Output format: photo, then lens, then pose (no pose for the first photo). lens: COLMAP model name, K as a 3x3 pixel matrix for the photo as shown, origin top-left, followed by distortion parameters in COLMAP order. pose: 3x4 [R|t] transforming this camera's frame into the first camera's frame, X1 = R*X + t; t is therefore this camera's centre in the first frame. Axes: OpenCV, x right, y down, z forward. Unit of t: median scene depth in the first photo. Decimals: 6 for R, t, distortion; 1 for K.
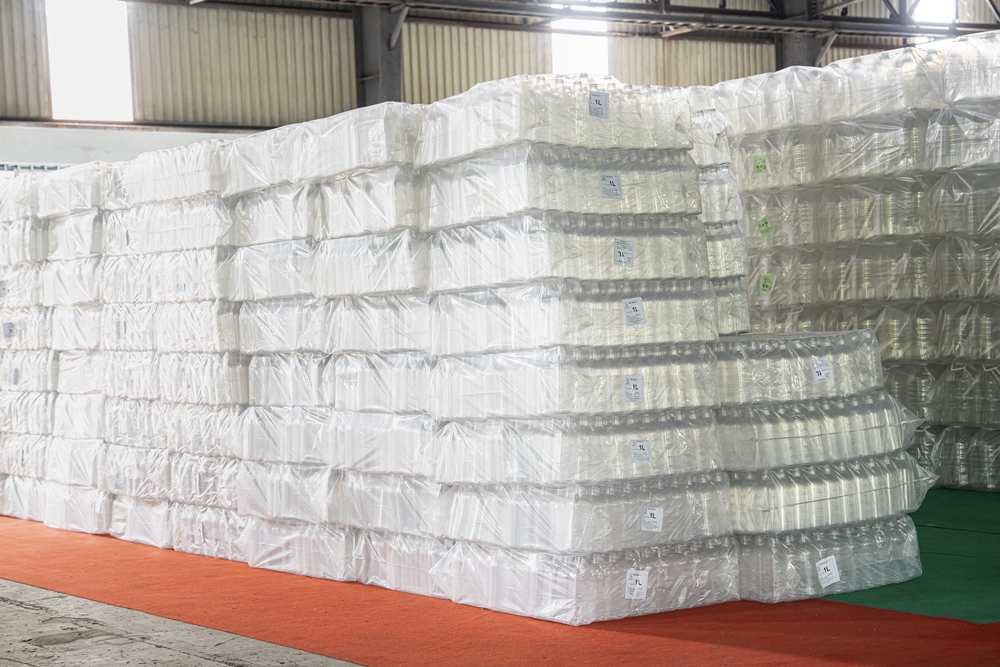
lens RADIAL K [[1960.4, 0, 500.0], [0, 1960.4, 333.5], [0, 0, 1]] dist [0.306015, 0.035510]
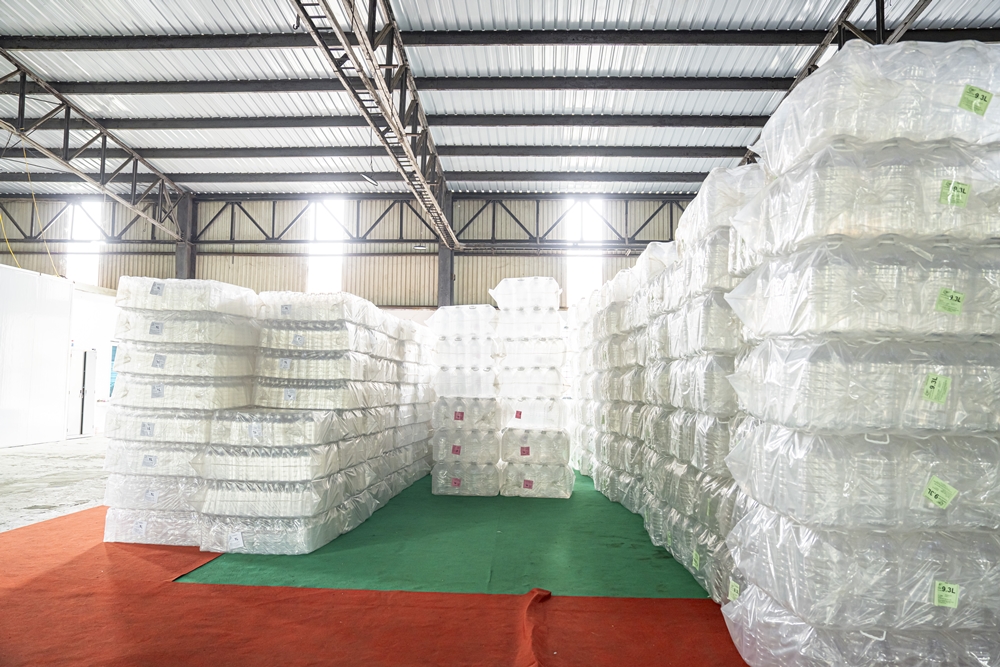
lens RADIAL K [[752.6, 0, 500.0], [0, 752.6, 333.5], [0, 0, 1]] dist [-0.008639, -0.001758]
pose [[0.765730, 0.001111, -0.643161, 0.895361], [-0.050268, 0.997043, -0.058125, -0.047065], [0.641194, 0.076838, 0.763522, 0.695831]]
